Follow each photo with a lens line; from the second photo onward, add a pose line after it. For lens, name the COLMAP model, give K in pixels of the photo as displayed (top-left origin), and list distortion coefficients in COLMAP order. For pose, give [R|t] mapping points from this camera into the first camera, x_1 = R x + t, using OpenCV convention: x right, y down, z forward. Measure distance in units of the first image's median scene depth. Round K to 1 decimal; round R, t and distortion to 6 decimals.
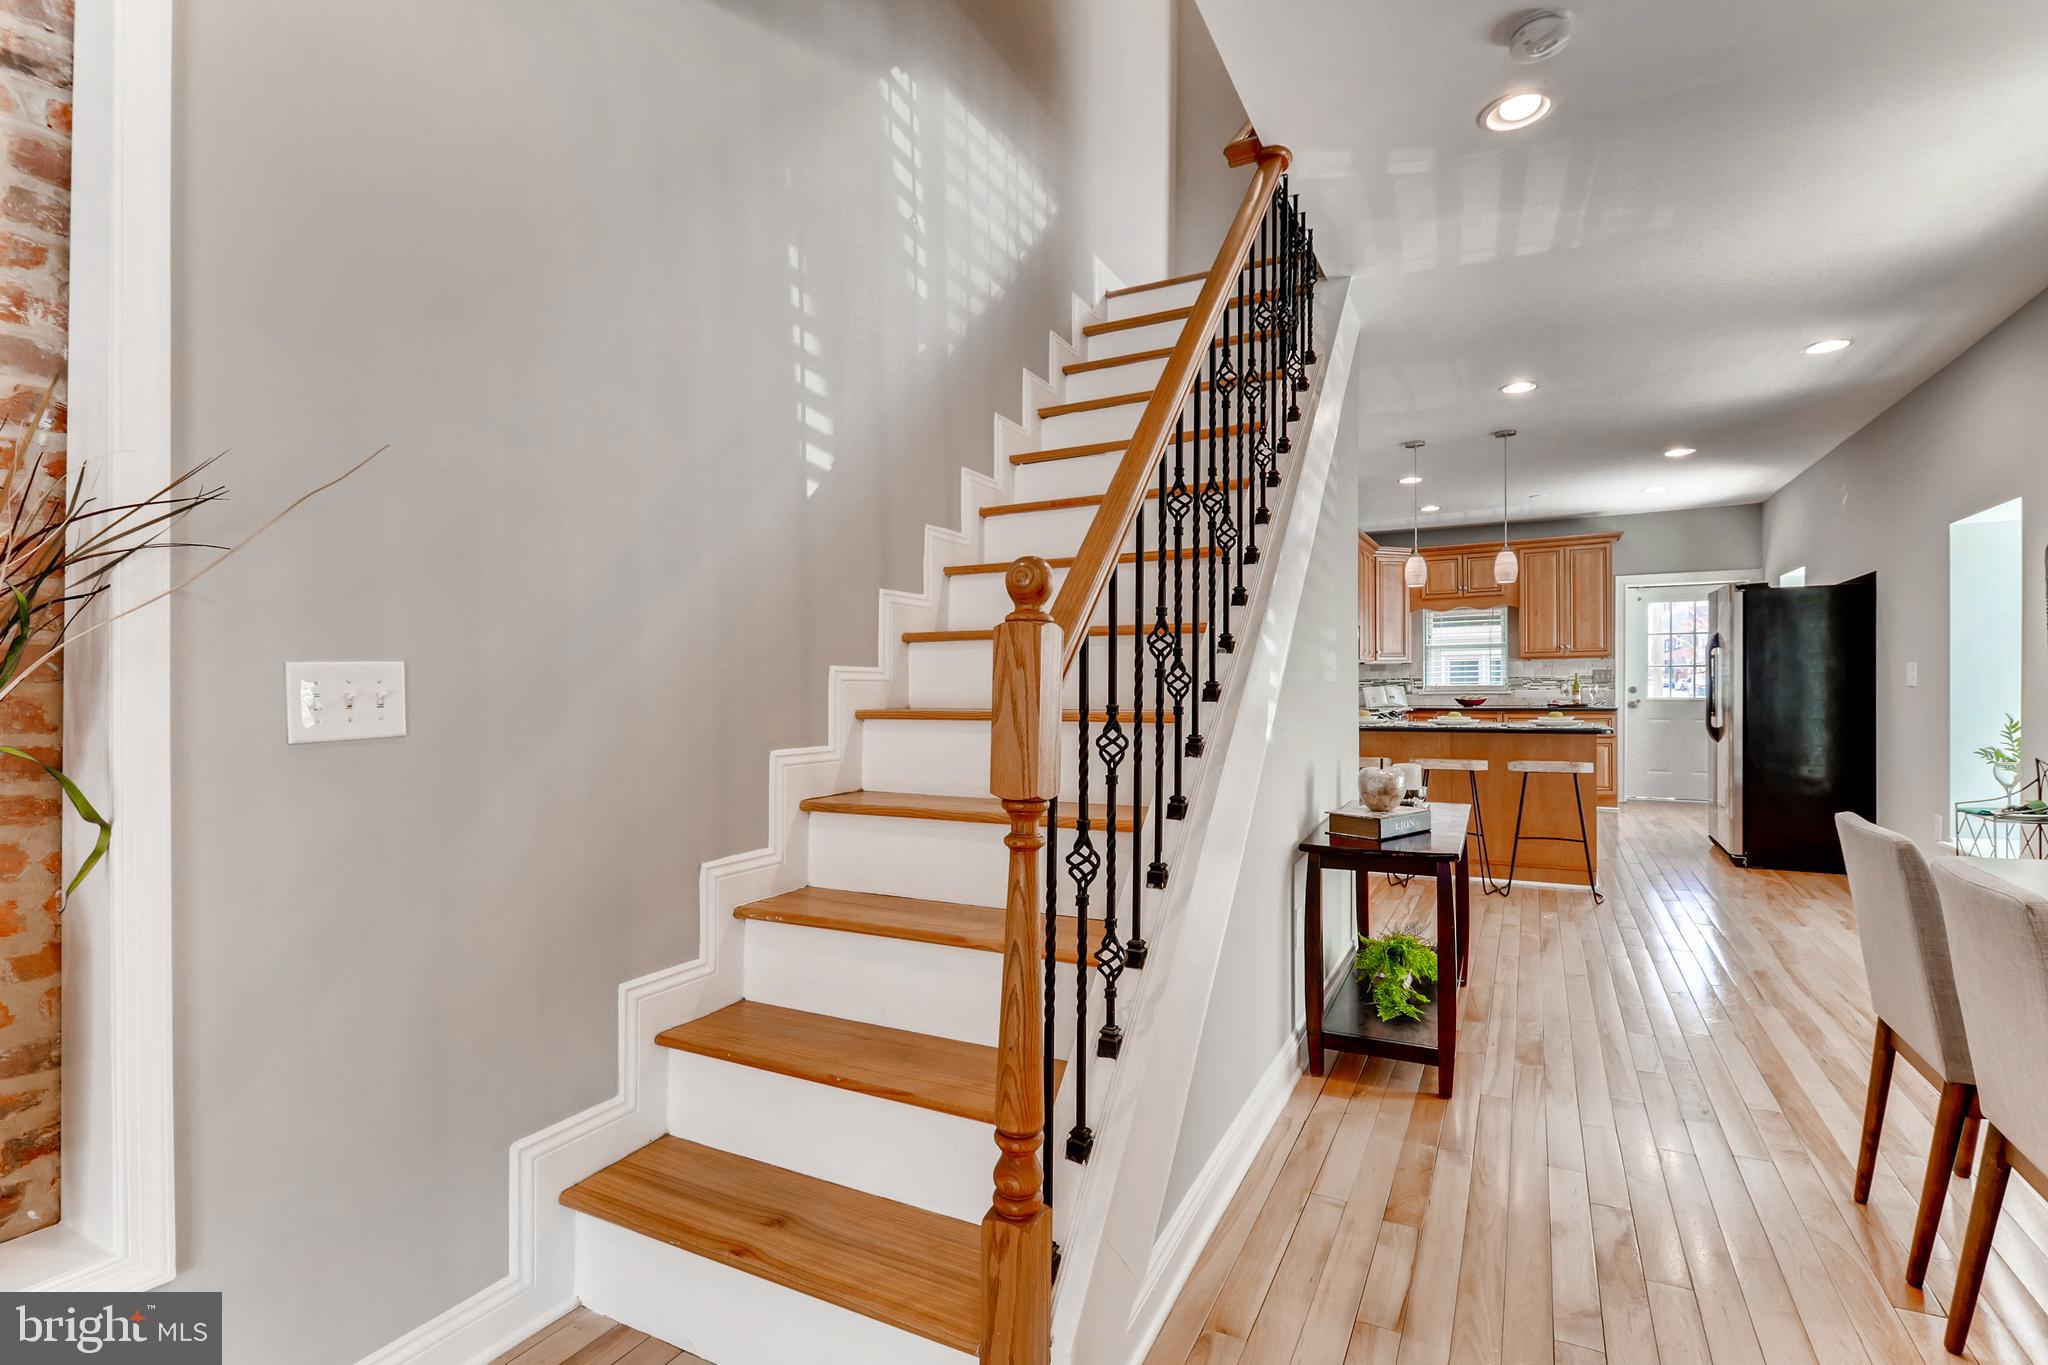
lens RADIAL K [[942.6, 0, 1033.4], [0, 942.6, 695.4], [0, 0, 1]] dist [0.017201, -0.010462]
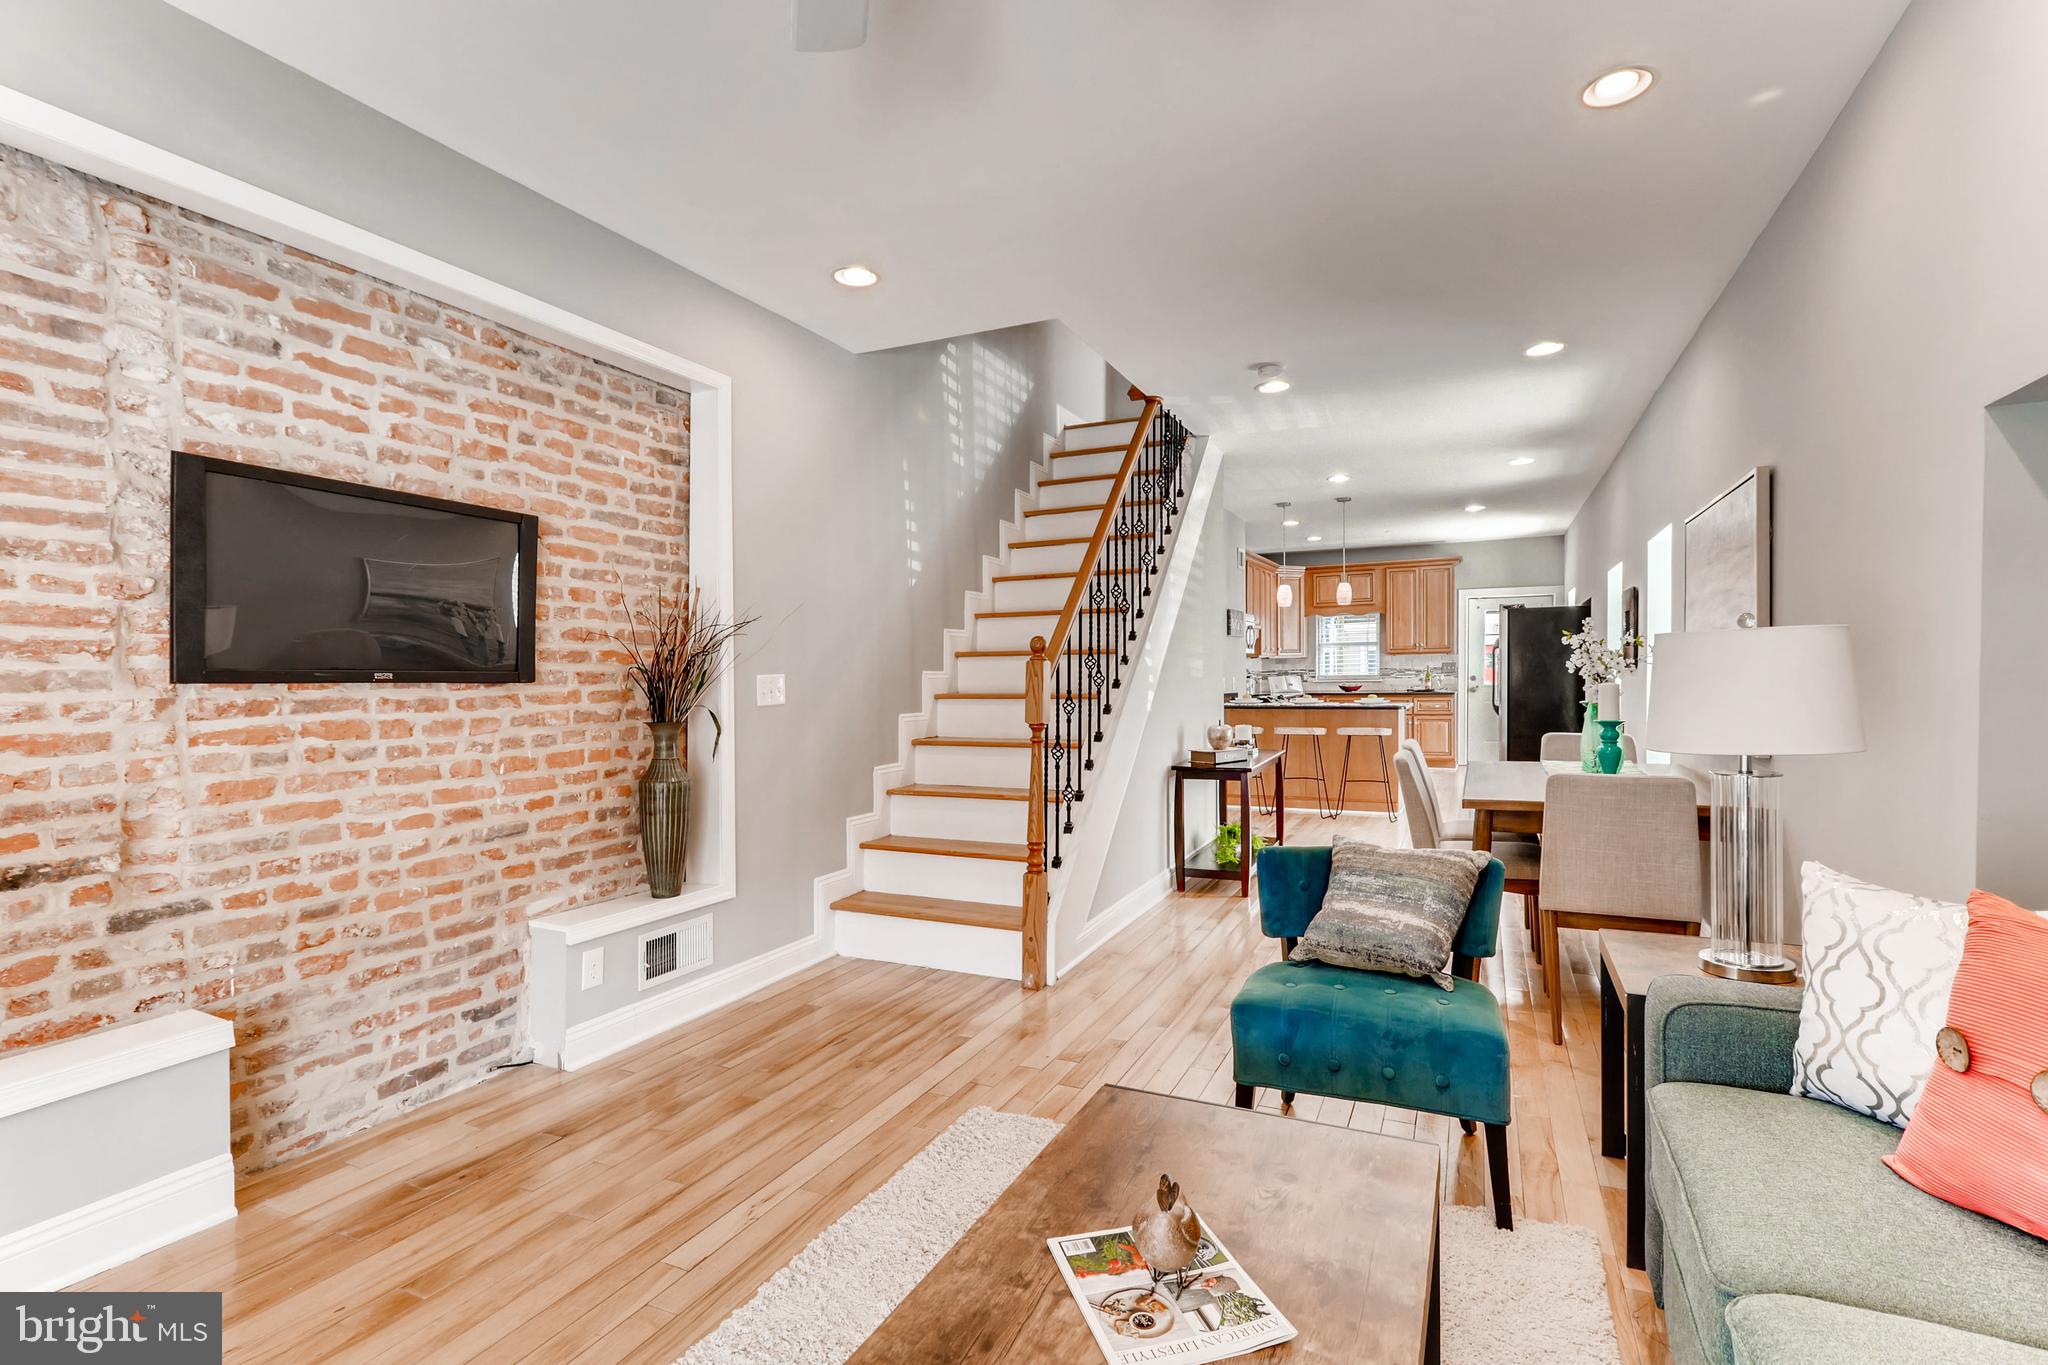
lens RADIAL K [[942.6, 0, 1025.4], [0, 942.6, 704.5], [0, 0, 1]] dist [0.017201, -0.010462]
pose [[0.999302, -0.005687, 0.036925, -0.052899], [0.004874, 0.999744, 0.022092, -0.003360], [-0.037041, -0.021897, 0.999074, -0.631930]]
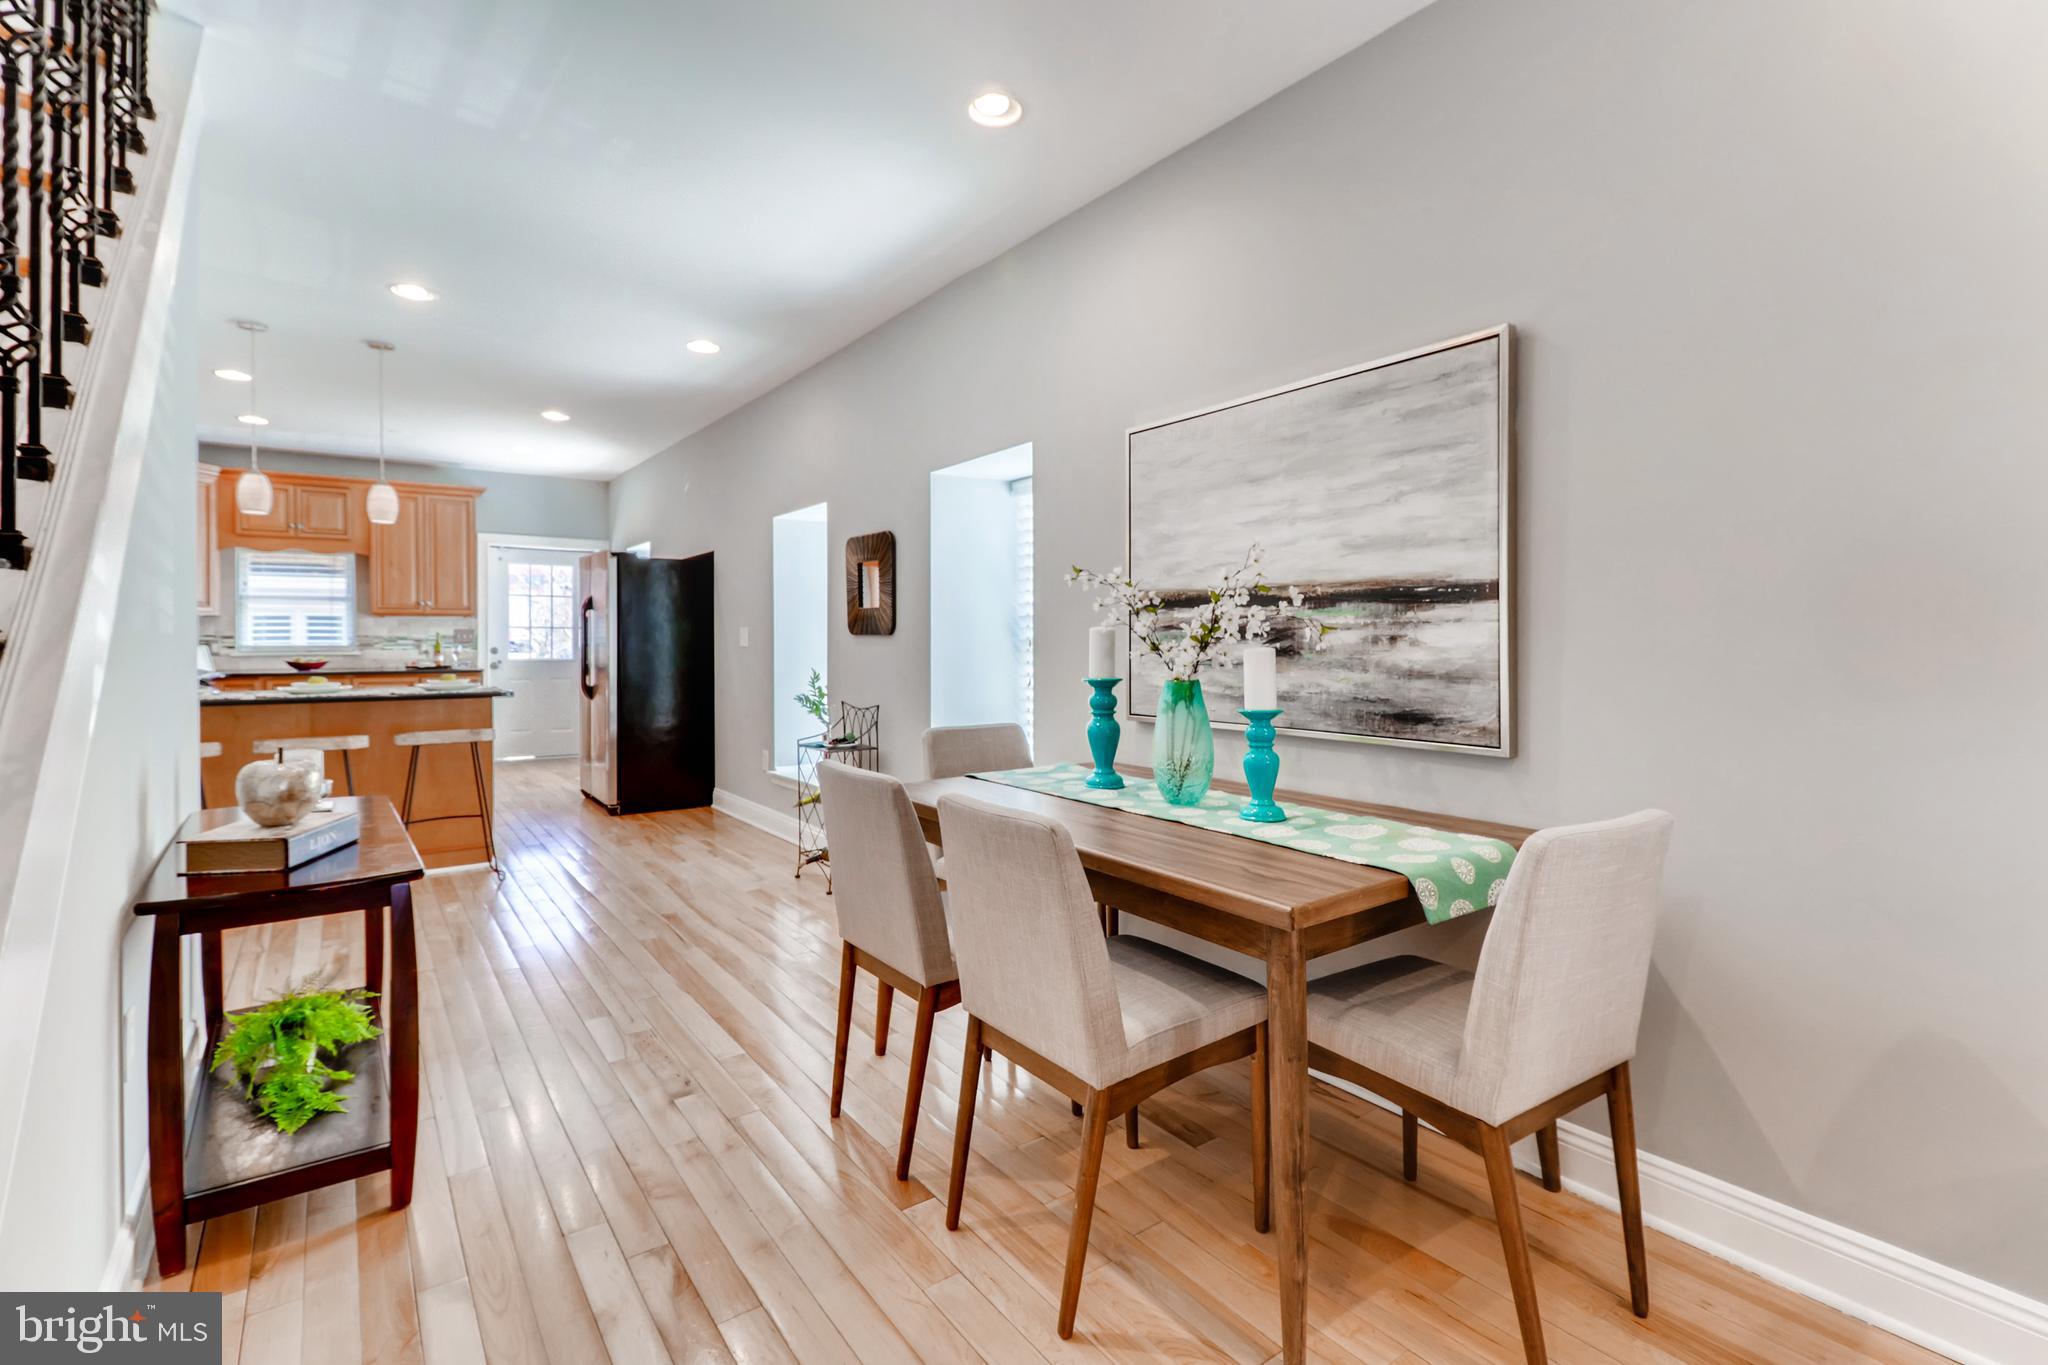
lens RADIAL K [[942.6, 0, 1023.1], [0, 942.6, 649.4], [0, 0, 1]] dist [0.017201, -0.010462]
pose [[0.444985, 0.000673, 0.895538, -0.004596], [0.006723, 0.999969, -0.004093, 0.001844], [-0.895513, 0.007842, 0.444967, 0.177426]]
